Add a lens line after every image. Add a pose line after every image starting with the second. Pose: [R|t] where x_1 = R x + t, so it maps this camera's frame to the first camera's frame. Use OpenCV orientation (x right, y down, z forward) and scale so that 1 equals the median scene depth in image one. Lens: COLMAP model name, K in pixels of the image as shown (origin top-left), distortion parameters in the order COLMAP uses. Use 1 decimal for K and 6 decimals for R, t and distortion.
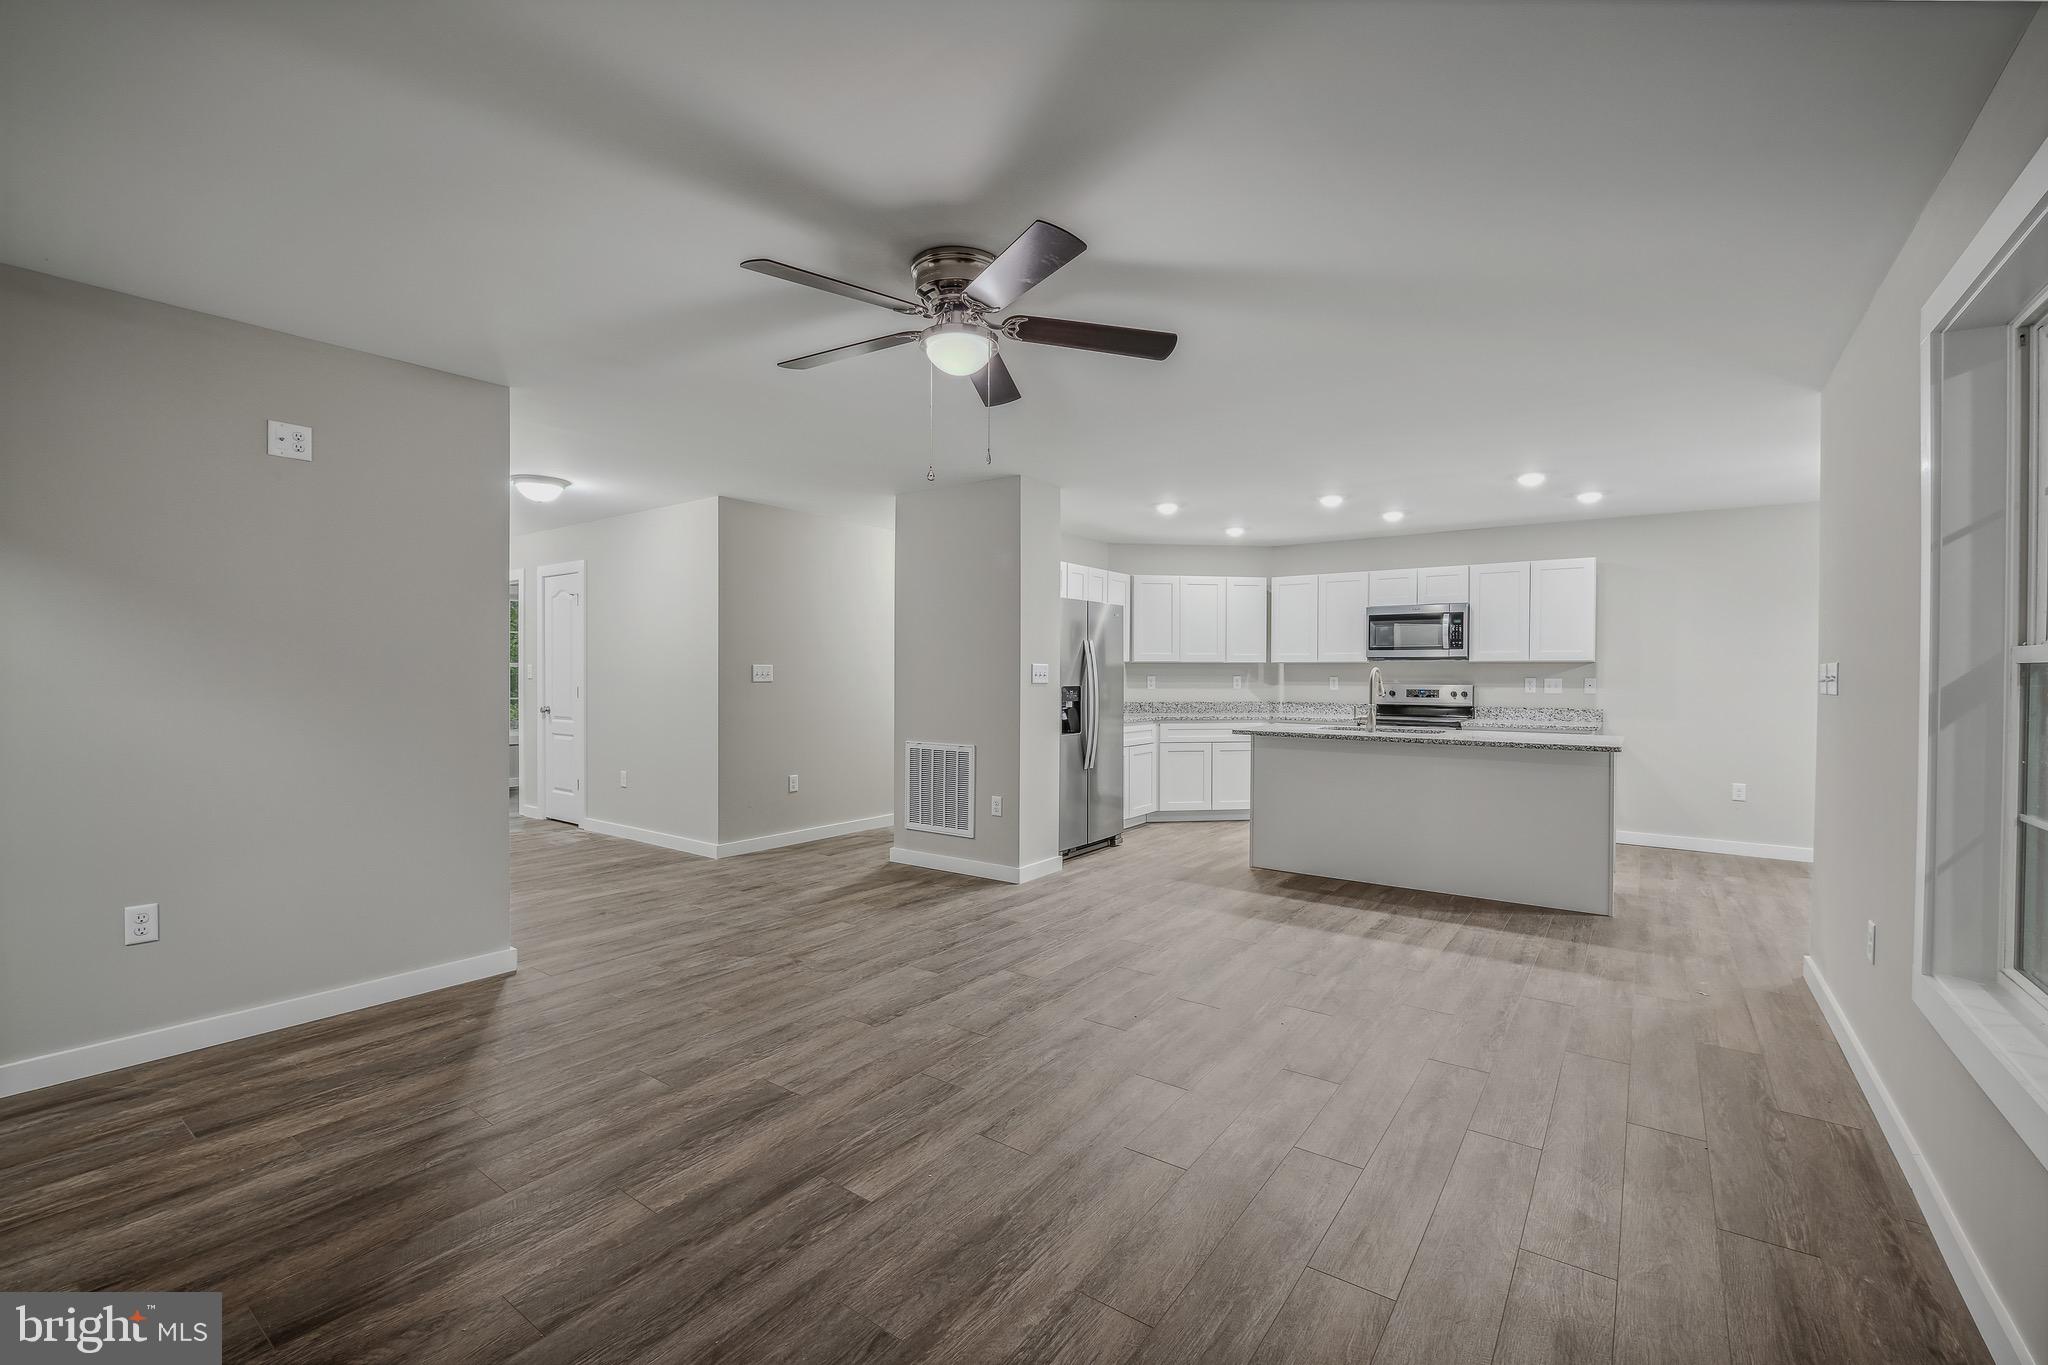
lens RADIAL K [[870.5, 0, 1024.0], [0, 870.5, 682.5], [0, 0, 1]] dist [-0.018622, -0.000182]
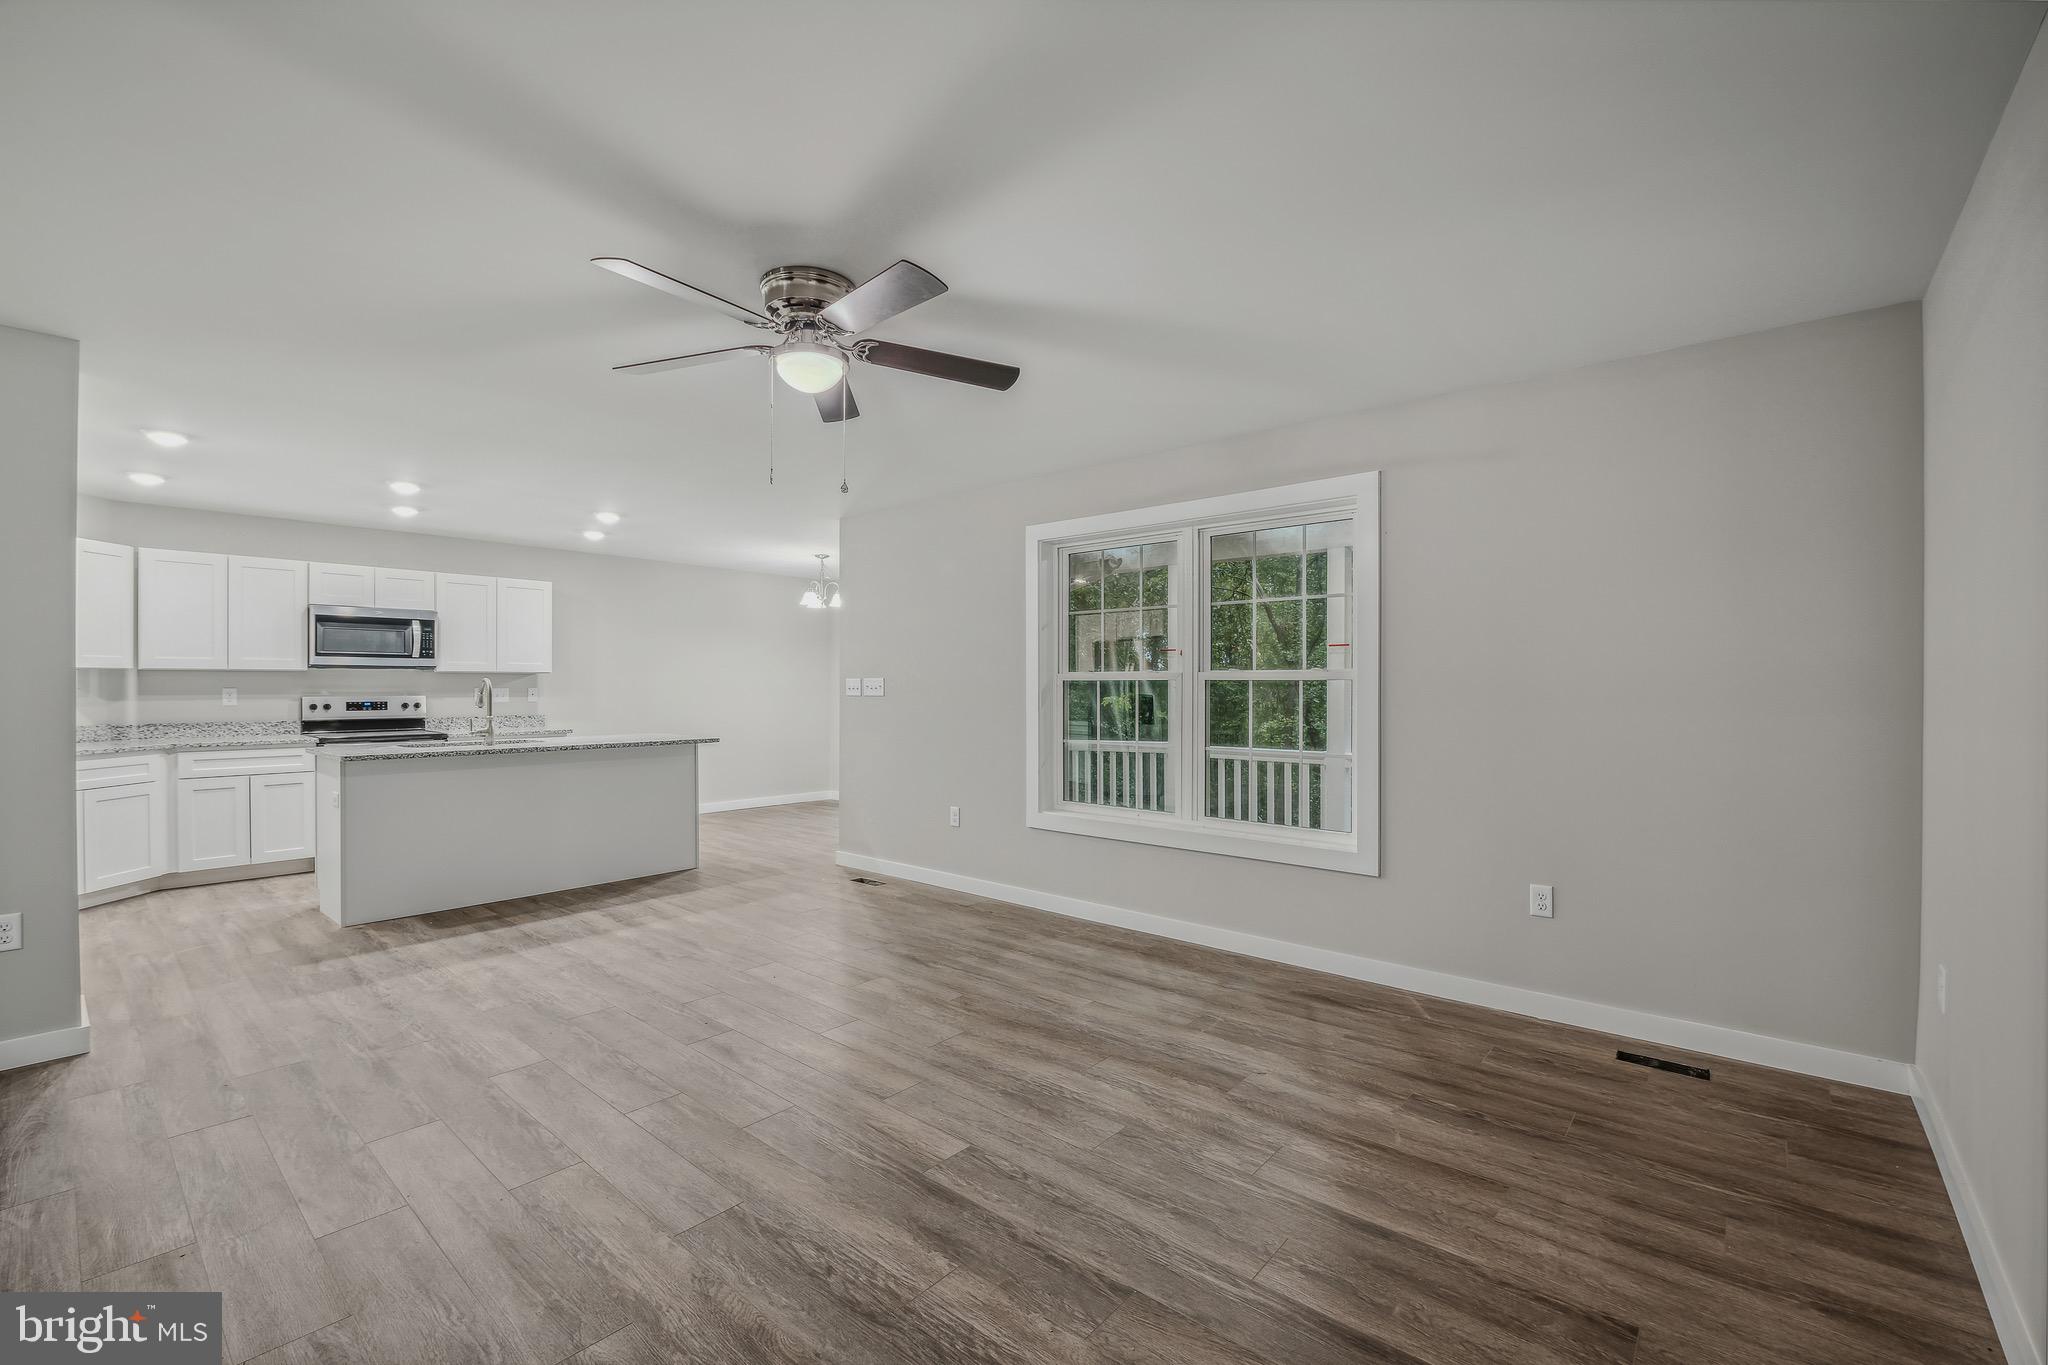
lens RADIAL K [[862.3, 0, 1059.4], [0, 862.3, 684.6], [0, 0, 1]] dist [-0.024547, 0.000021]
pose [[0.051122, -0.003553, 0.998686, -0.659058], [0.009803, 0.999947, 0.003056, -0.008826], [-0.998644, 0.009633, 0.051155, 0.410484]]
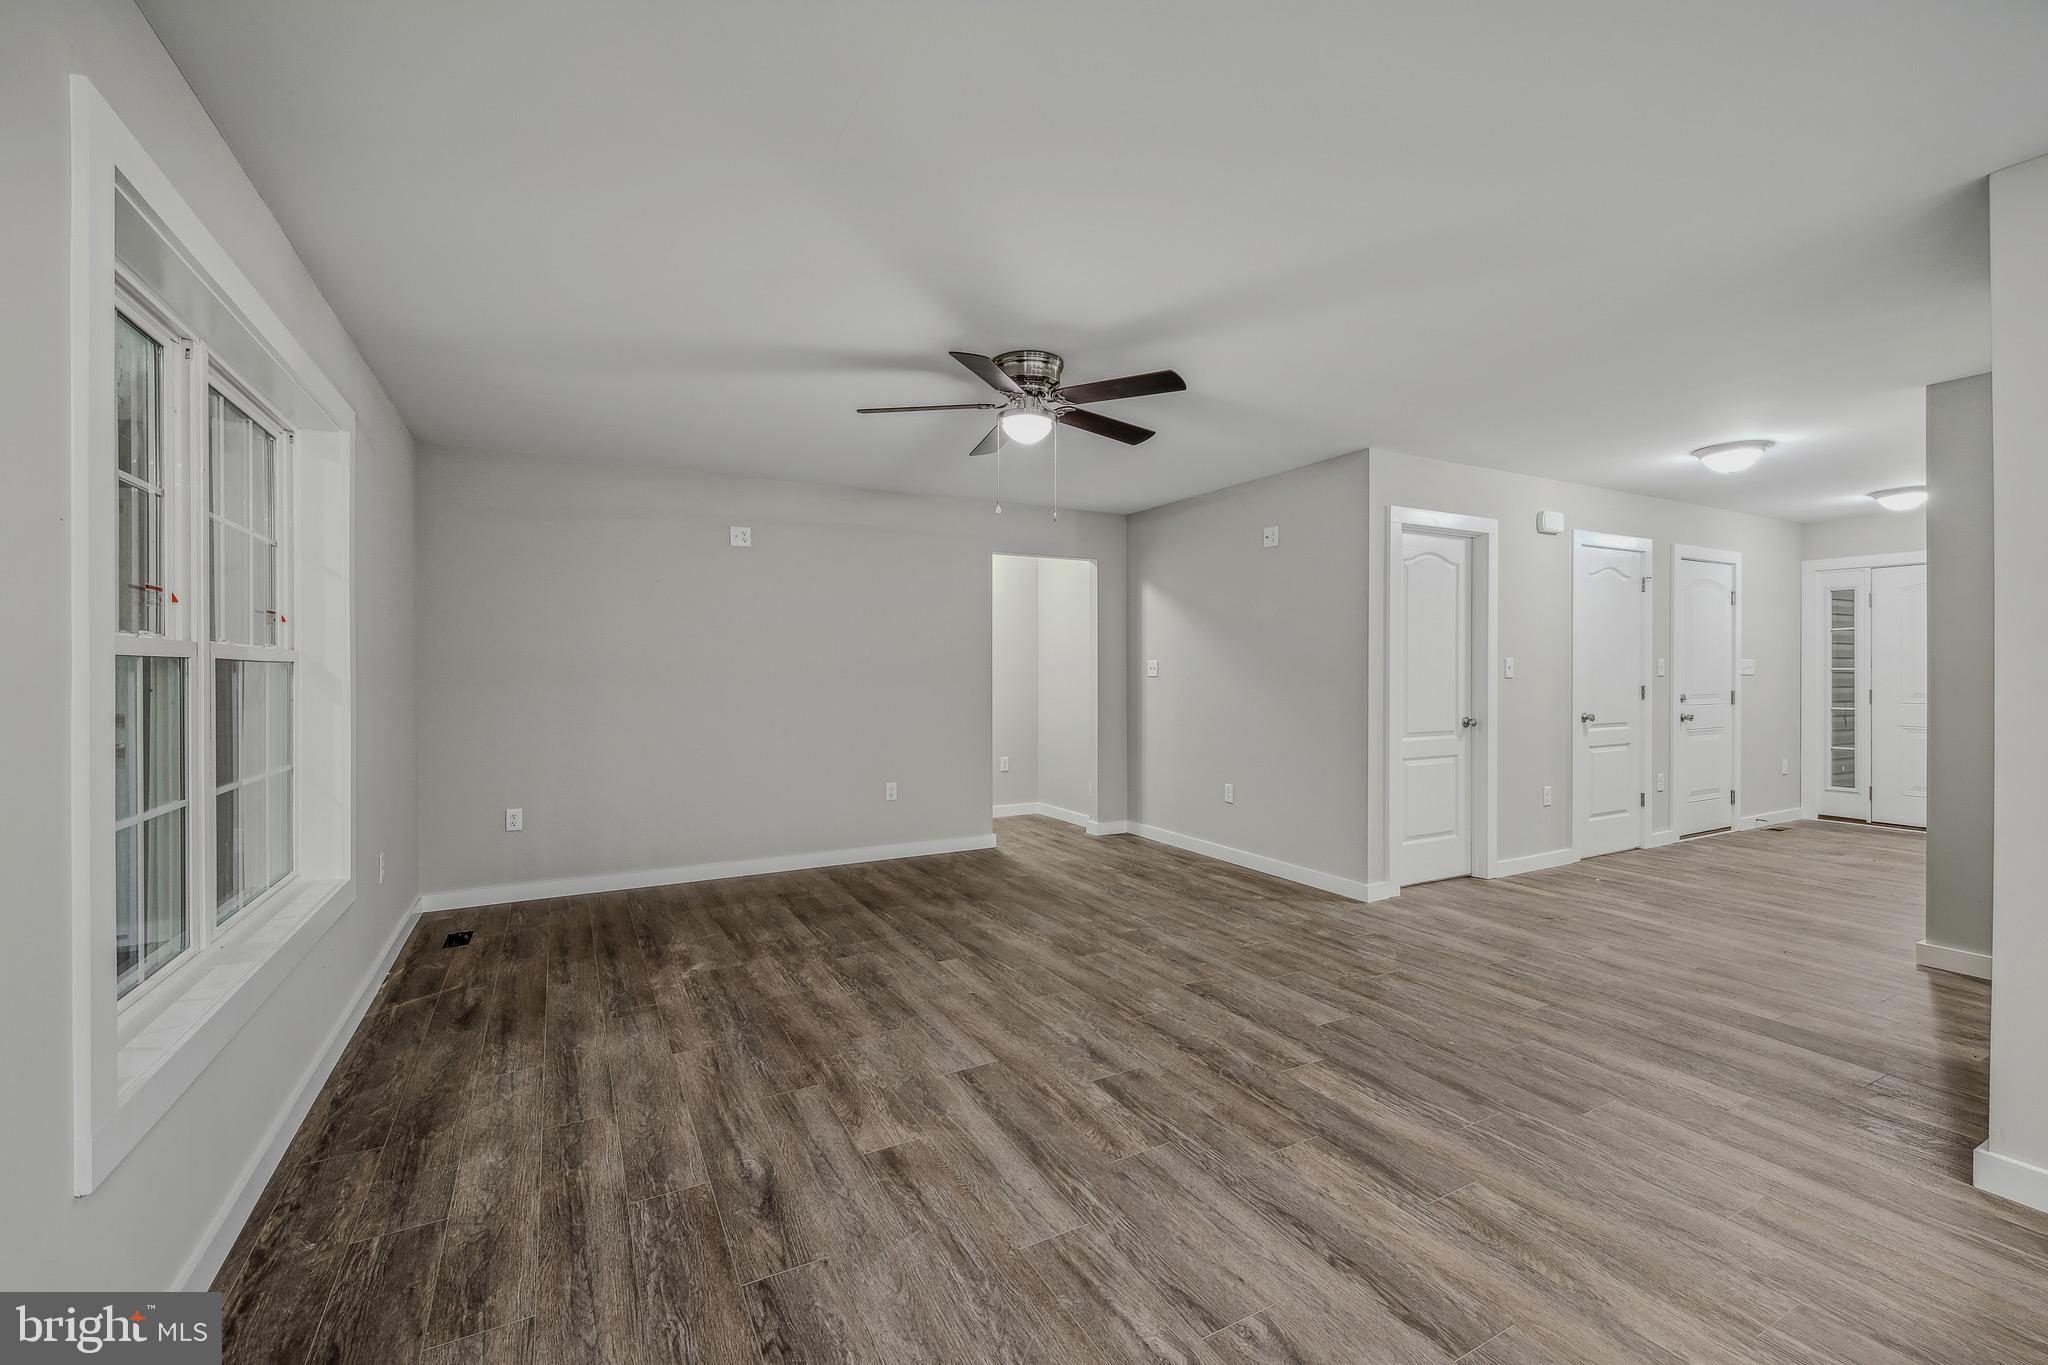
lens RADIAL K [[862.5, 0, 1029.3], [0, 862.5, 673.0], [0, 0, 1]] dist [0.003638, -0.000075]
pose [[-0.429637, 0.000854, -0.903001, 0.681088], [-0.008906, 0.999947, 0.005183, -0.004915], [0.902958, 0.010269, -0.429606, 0.971275]]
